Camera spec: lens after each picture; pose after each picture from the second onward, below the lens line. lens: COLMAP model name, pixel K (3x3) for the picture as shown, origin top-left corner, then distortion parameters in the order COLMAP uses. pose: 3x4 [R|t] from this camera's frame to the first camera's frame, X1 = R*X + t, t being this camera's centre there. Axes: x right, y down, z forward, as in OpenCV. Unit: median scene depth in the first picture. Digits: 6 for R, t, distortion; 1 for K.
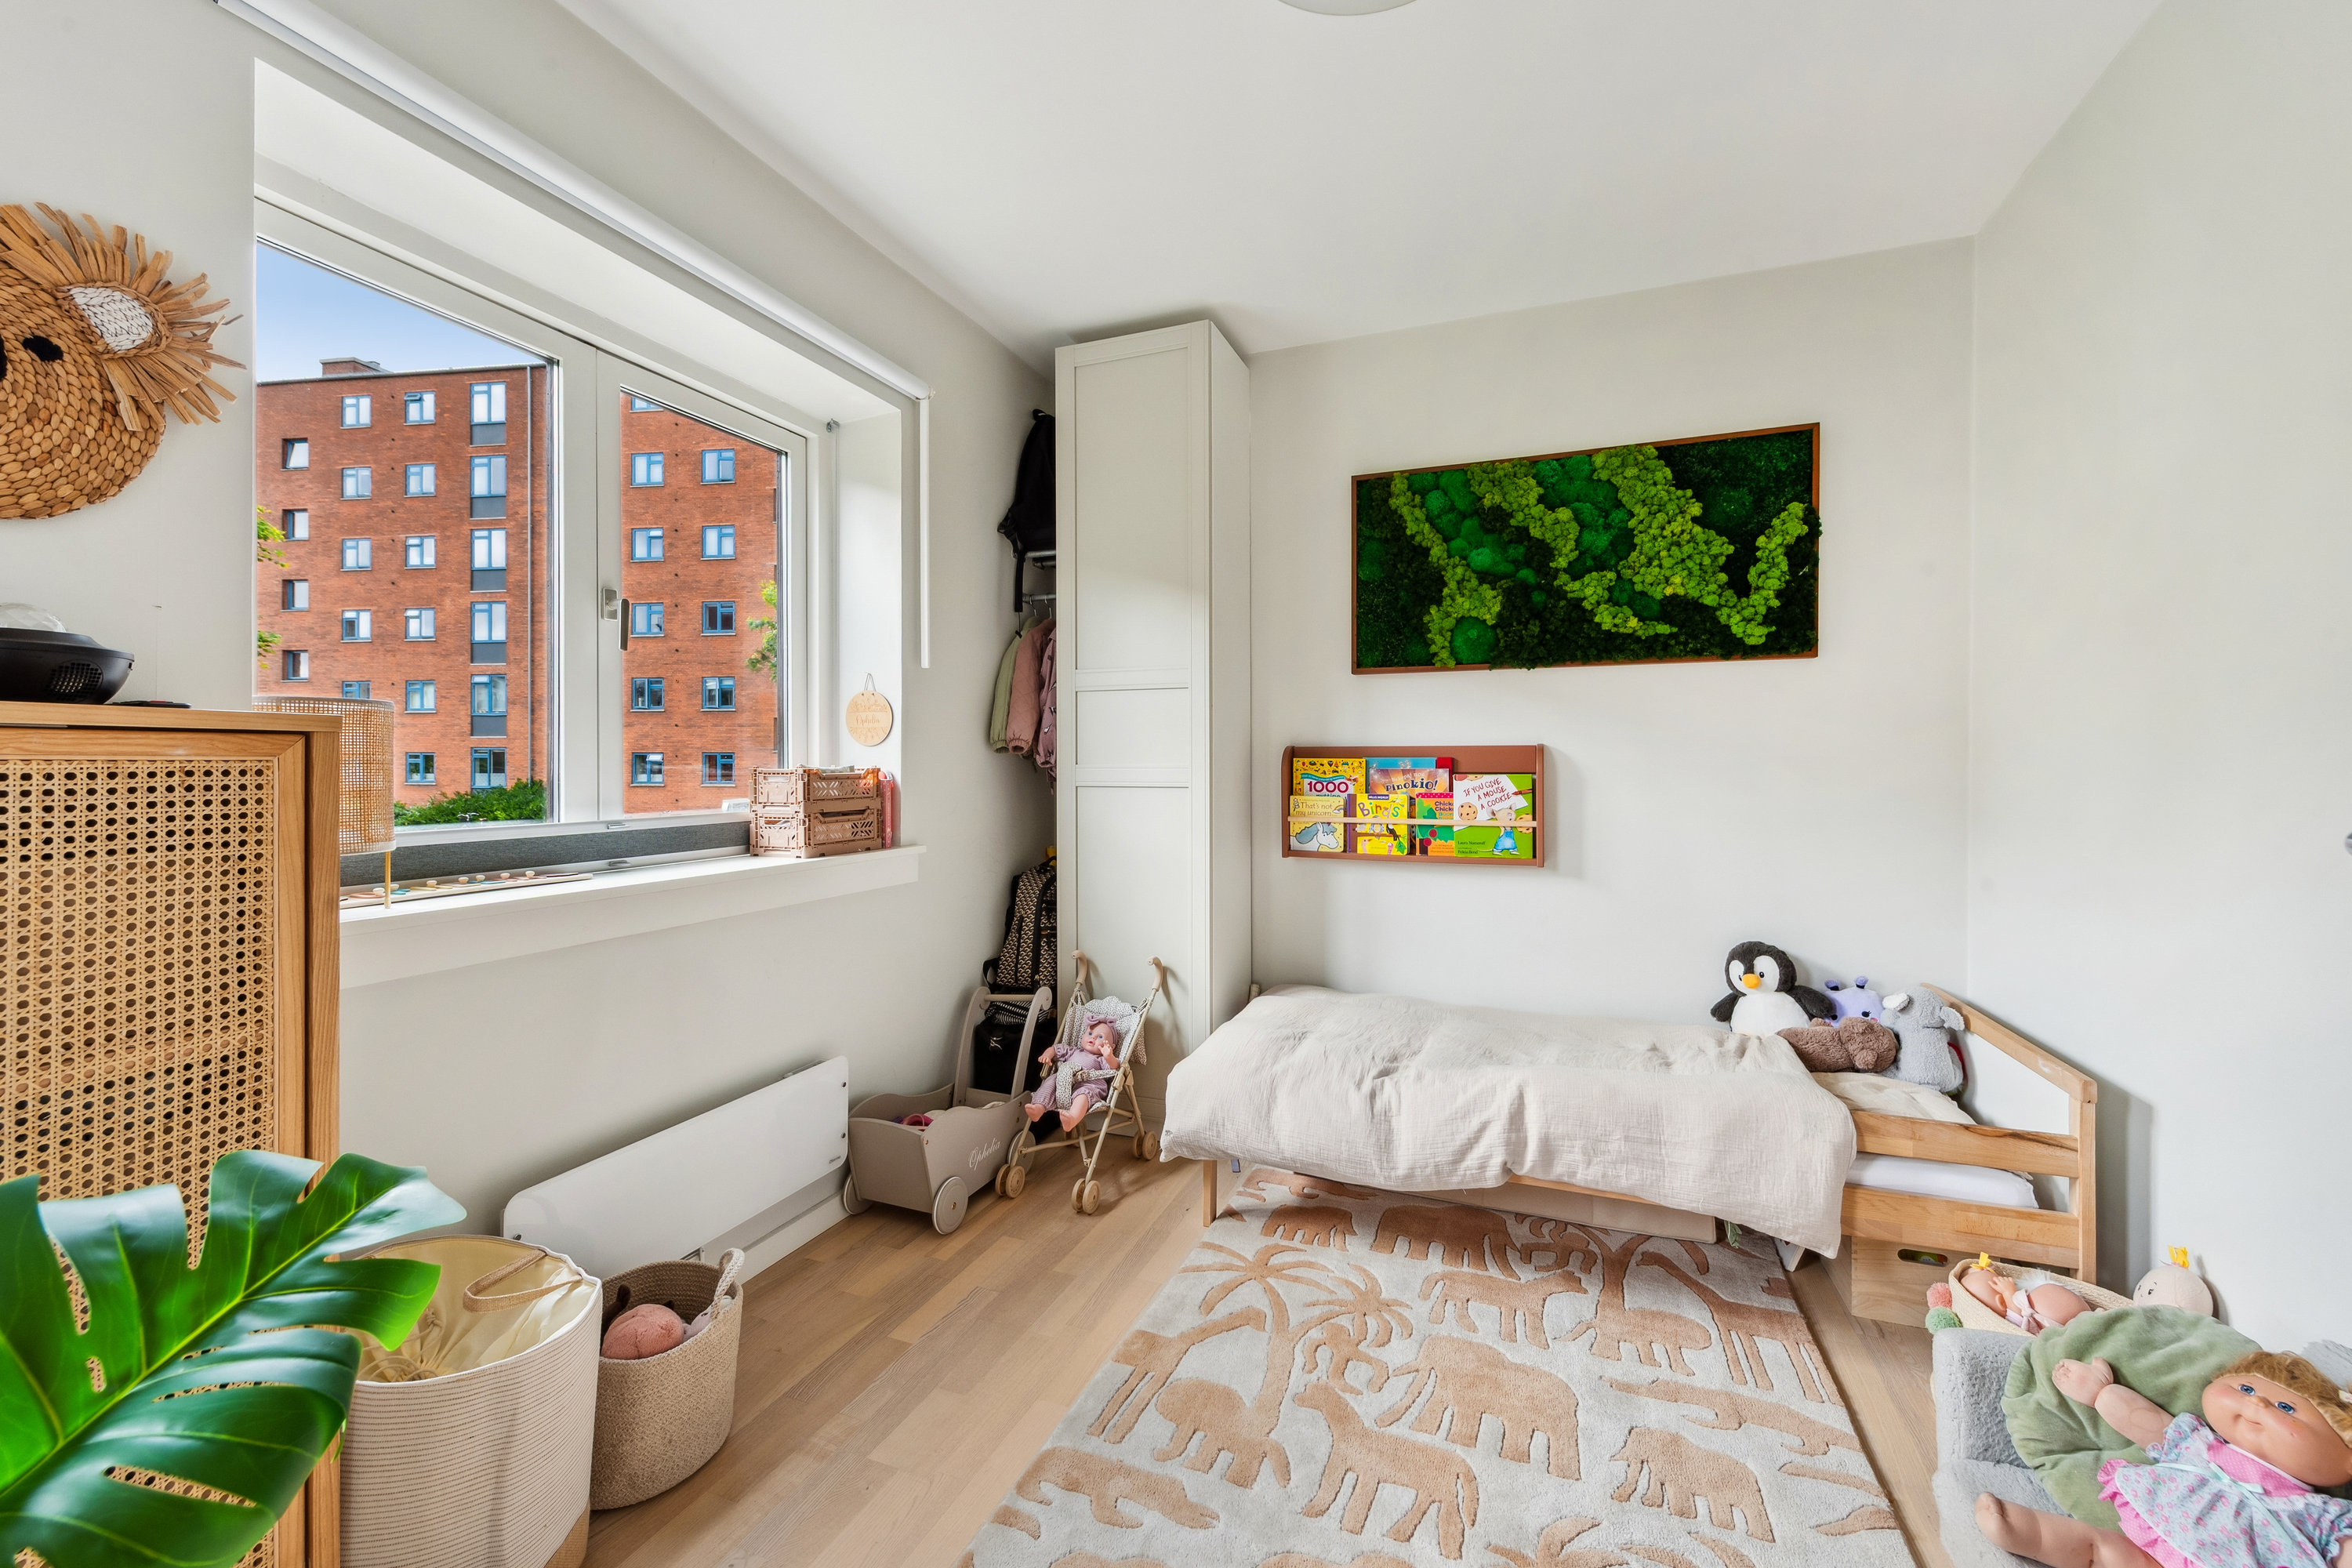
lens RADIAL K [[954.2, 0, 1180.9], [0, 954.2, 763.9], [0, 0, 1]] dist [0.000582, 0.000067]
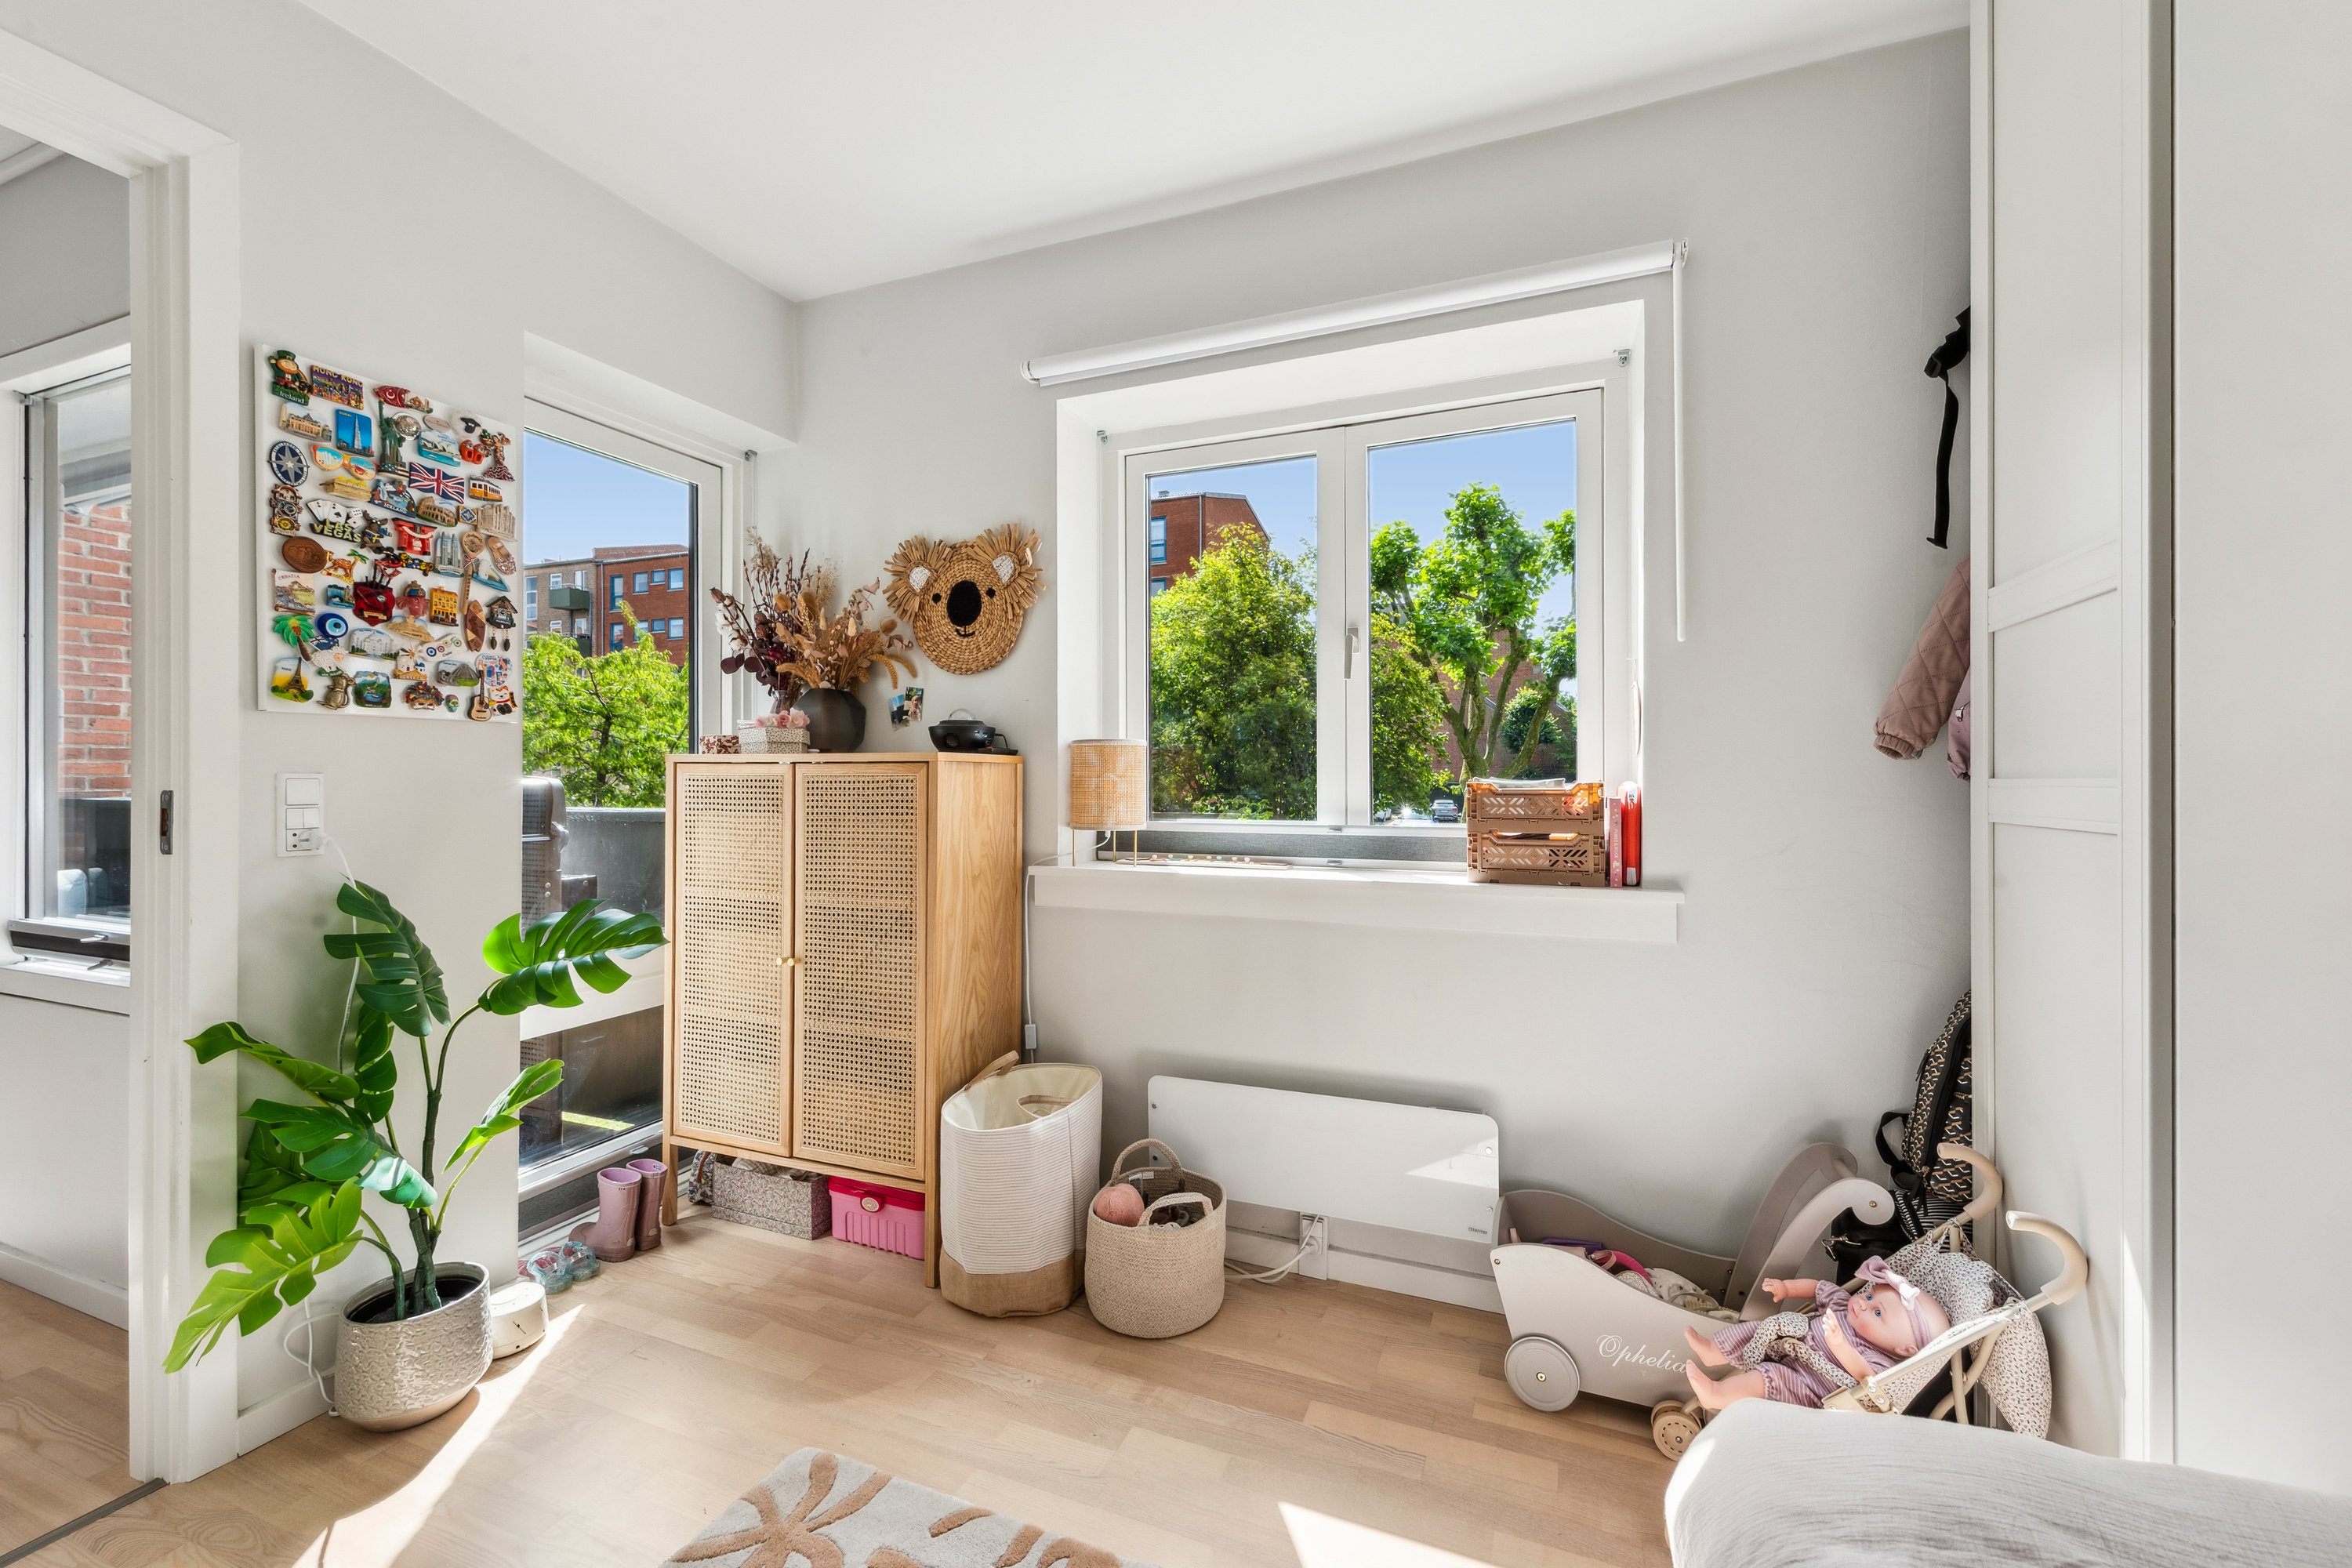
lens RADIAL K [[937.5, 0, 1179.7], [0, 937.5, 776.3], [0, 0, 1]] dist [0.027824, 0.000022]
pose [[-0.018419, 0.000164, -0.999830, 0.618605], [0.001382, 0.999999, 0.000139, -0.001171], [0.999829, -0.001380, -0.018419, 0.905935]]
